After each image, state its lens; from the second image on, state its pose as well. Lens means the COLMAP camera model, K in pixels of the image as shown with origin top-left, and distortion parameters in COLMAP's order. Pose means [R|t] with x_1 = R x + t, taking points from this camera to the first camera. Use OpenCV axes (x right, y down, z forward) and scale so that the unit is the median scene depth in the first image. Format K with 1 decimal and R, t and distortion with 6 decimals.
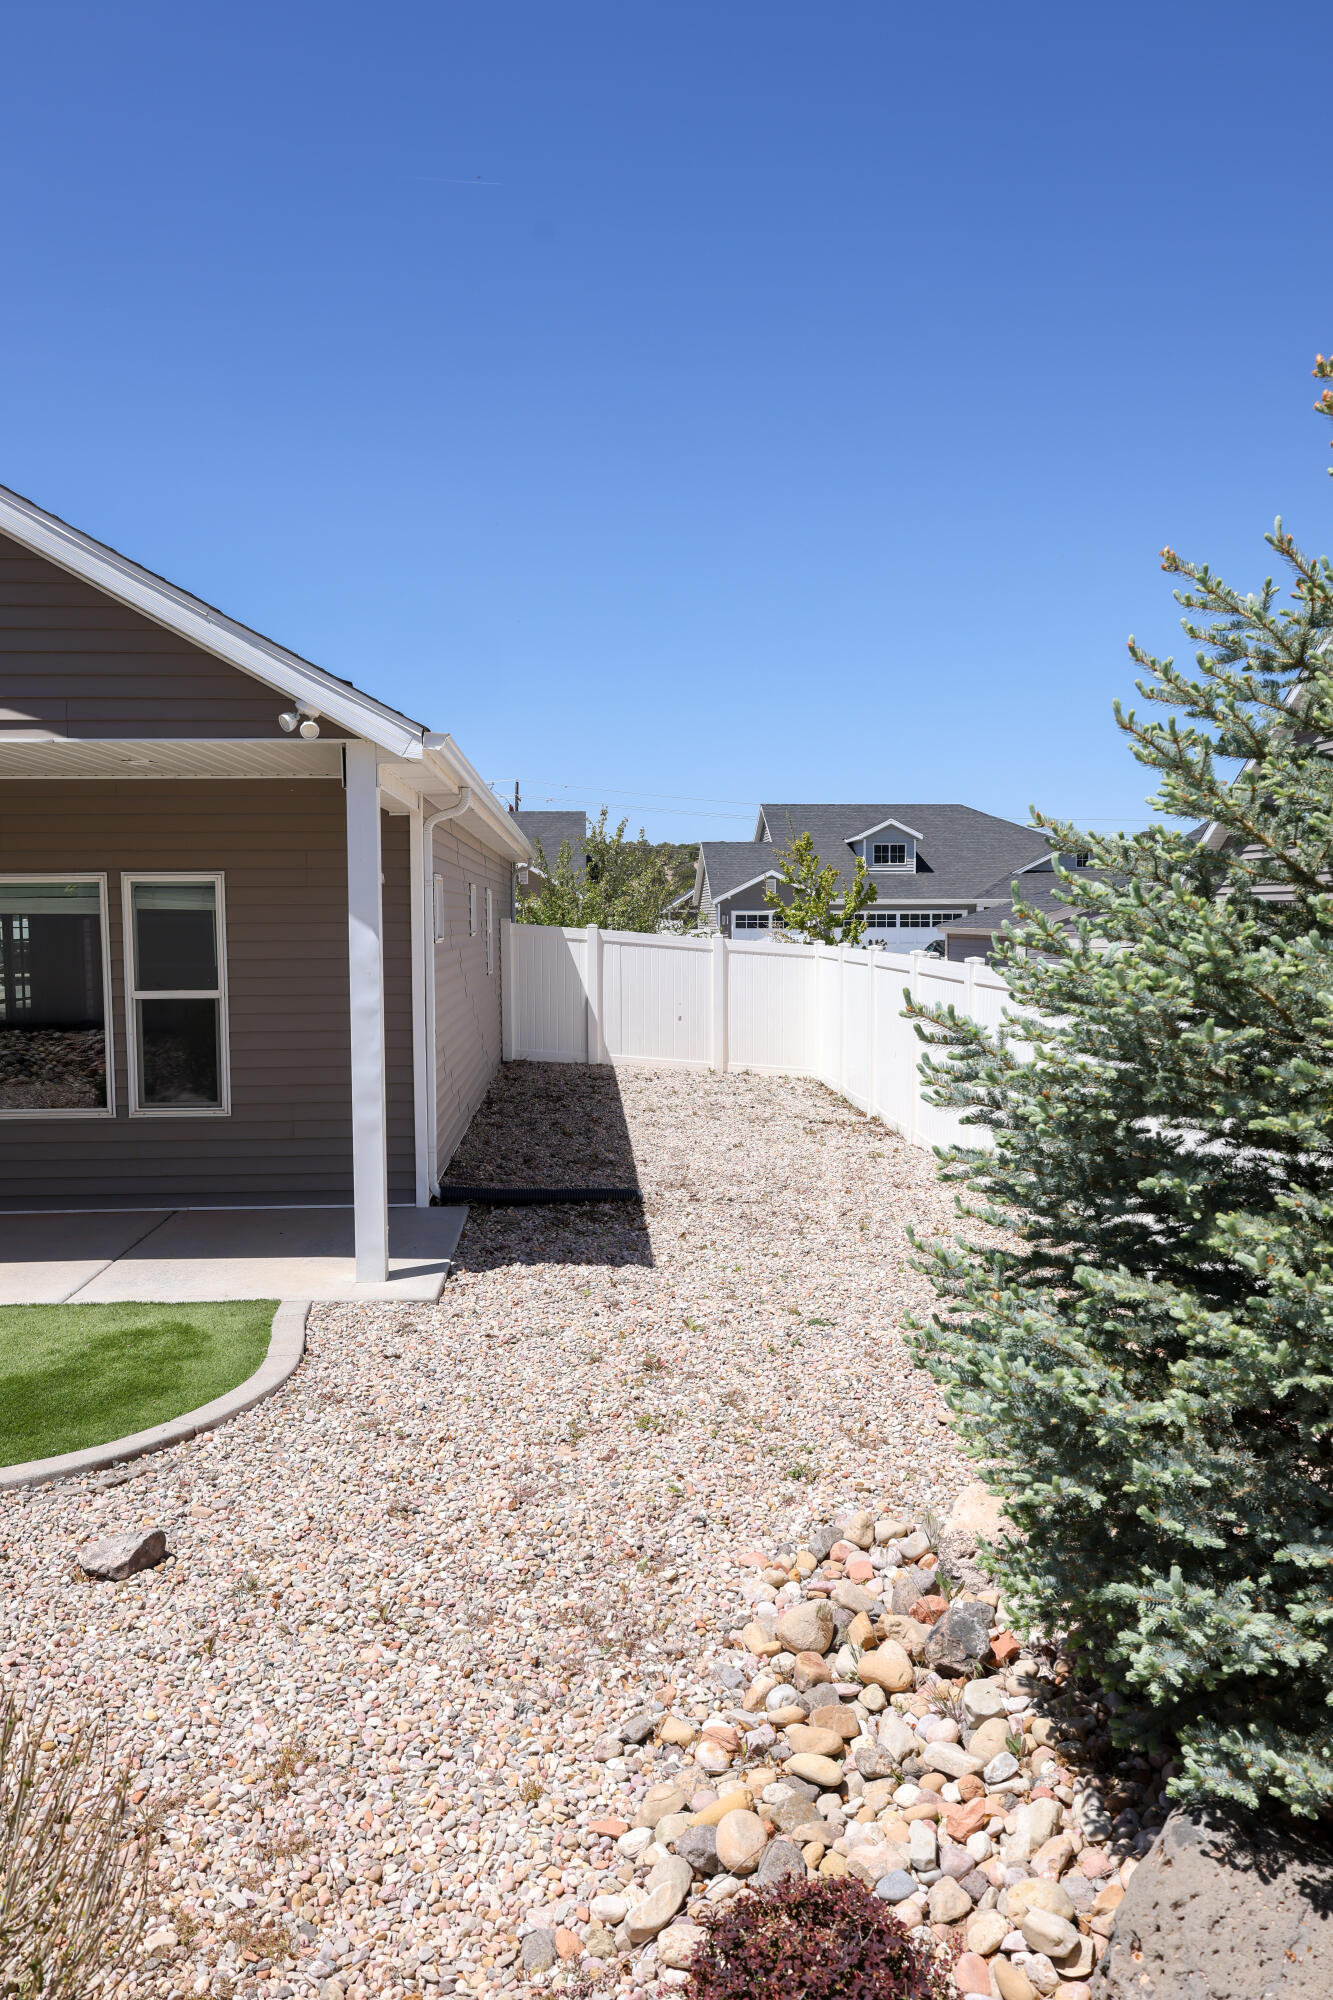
lens RADIAL K [[1436.3, 0, 667.0], [0, 1436.3, 994.8], [0, 0, 1]] dist [-0.009113, 0.004006]
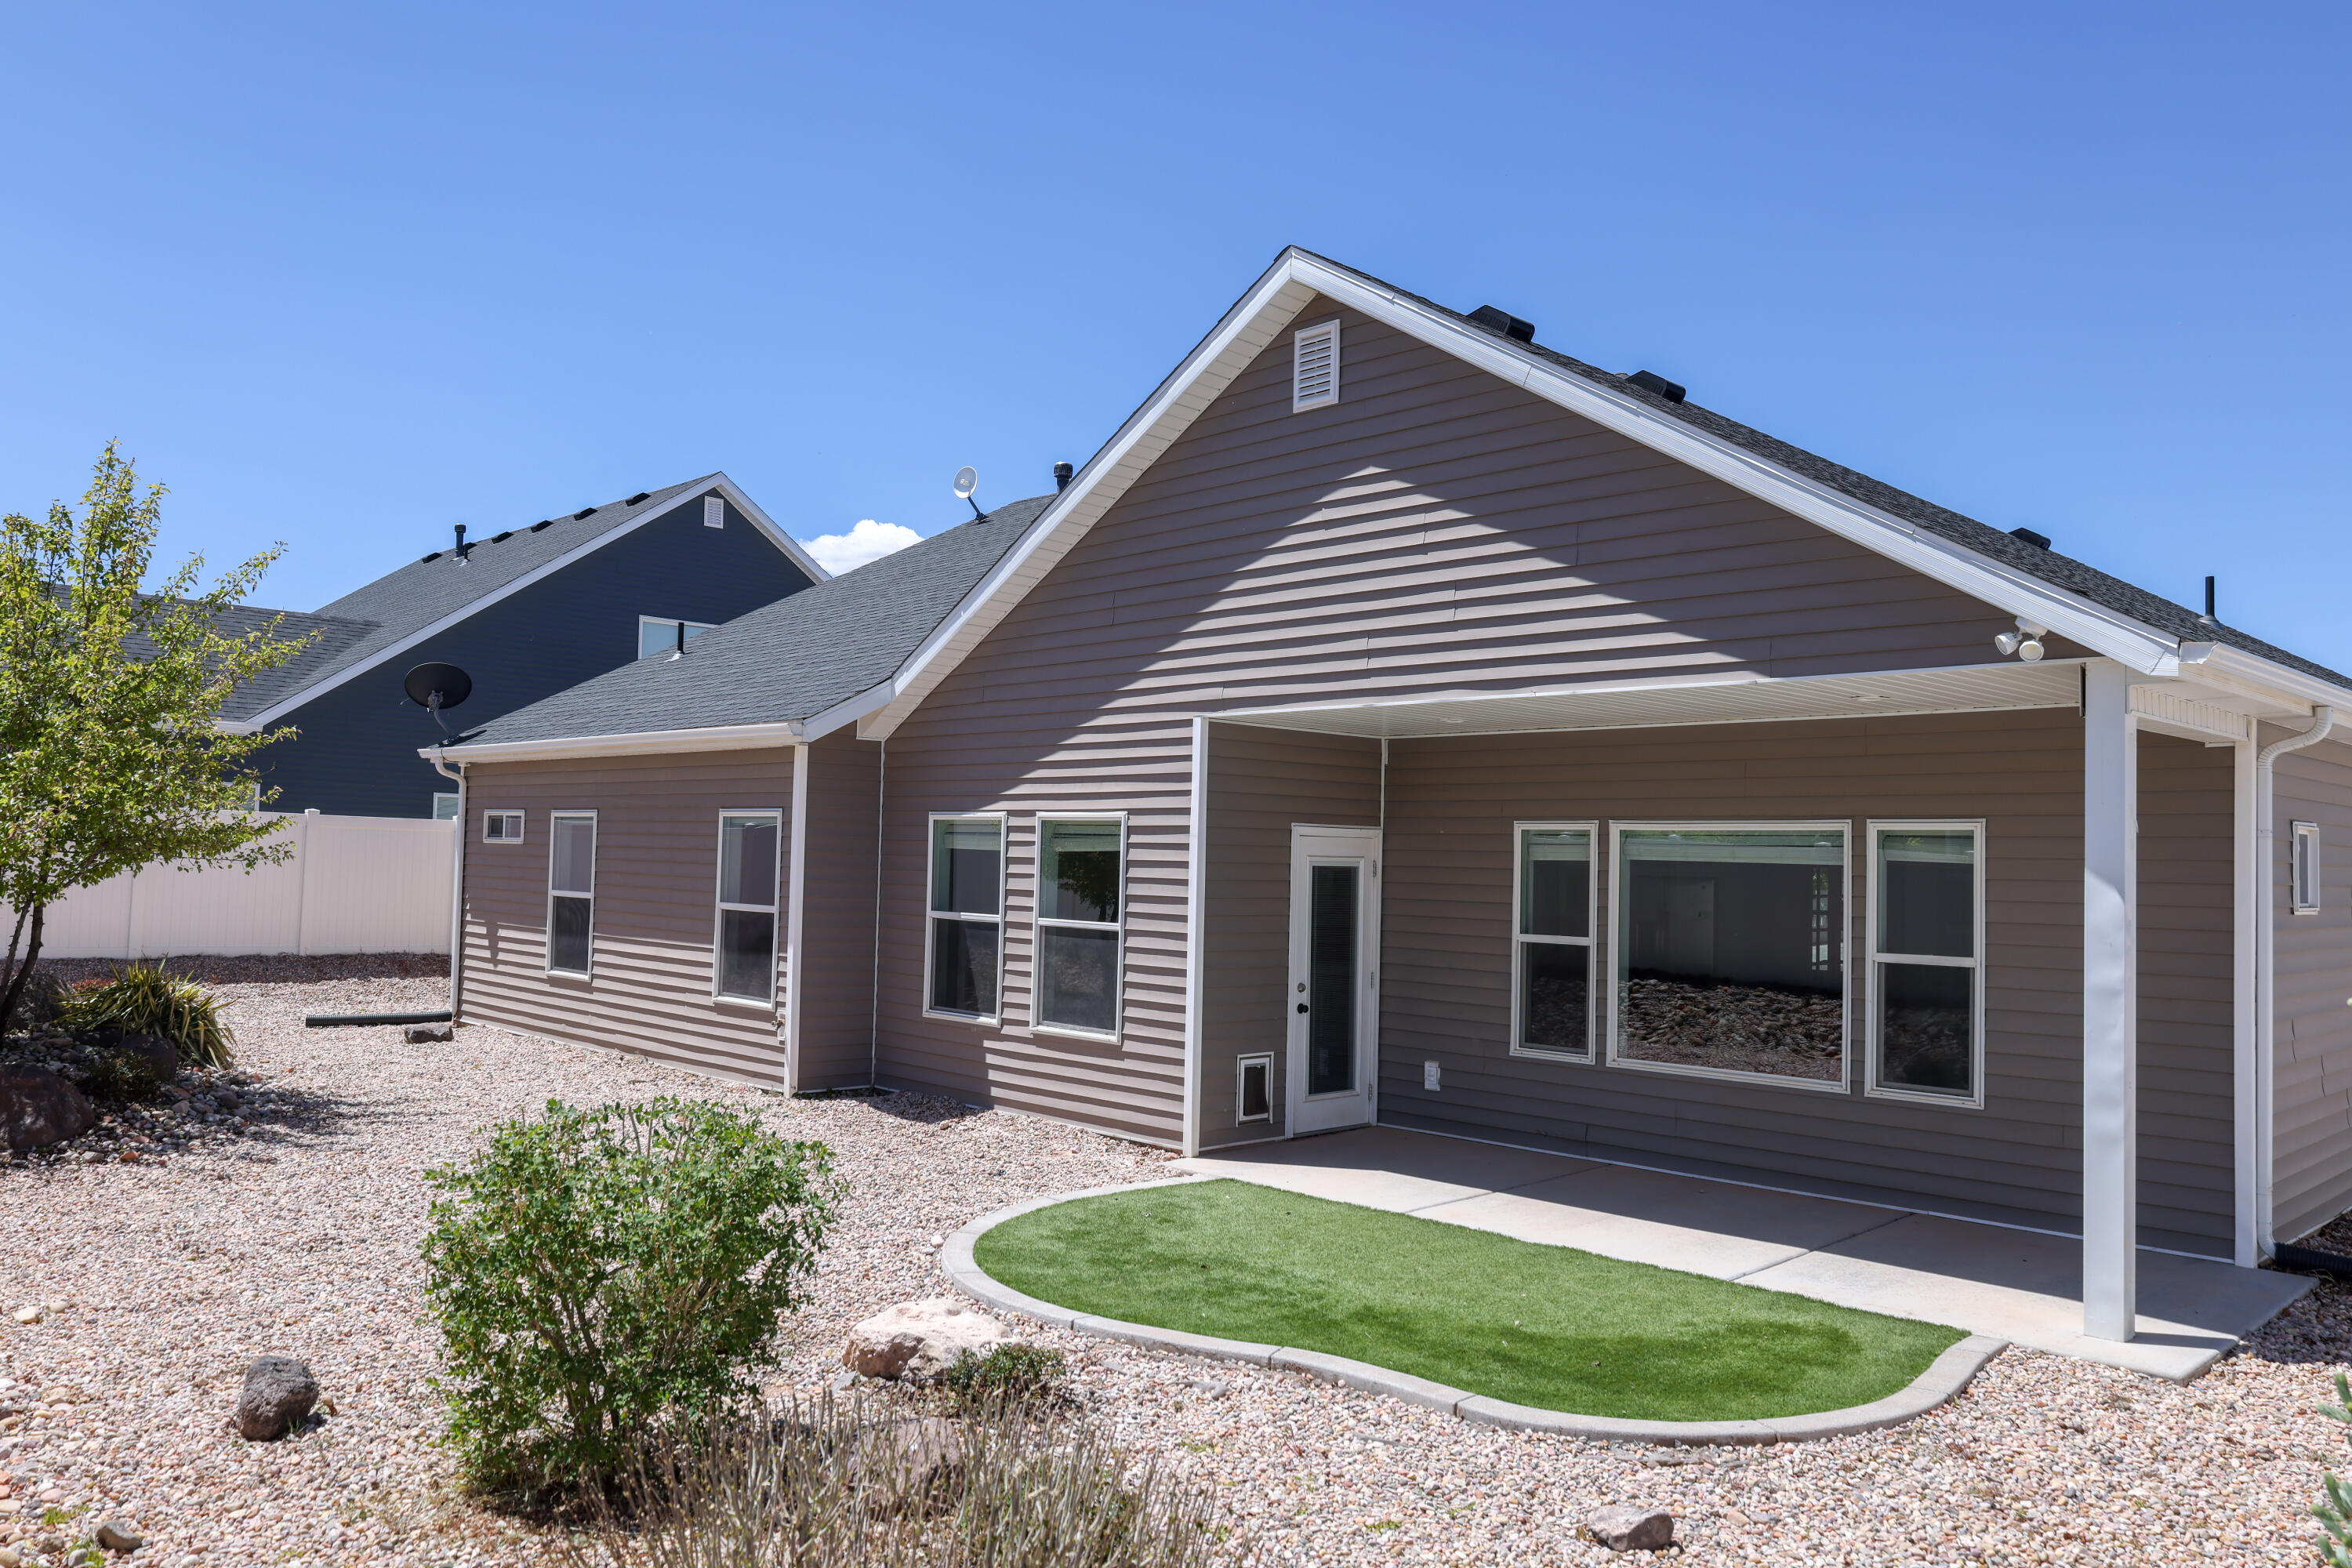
lens RADIAL K [[1689.1, 0, 1223.8], [0, 1689.1, 805.9], [0, 0, 1]] dist [-0.009113, 0.004006]
pose [[0.662896, -0.005187, -0.748693, 0.175995], [-0.064029, 0.995920, -0.063592, -0.001196], [0.745968, 0.090093, 0.659860, 0.004237]]
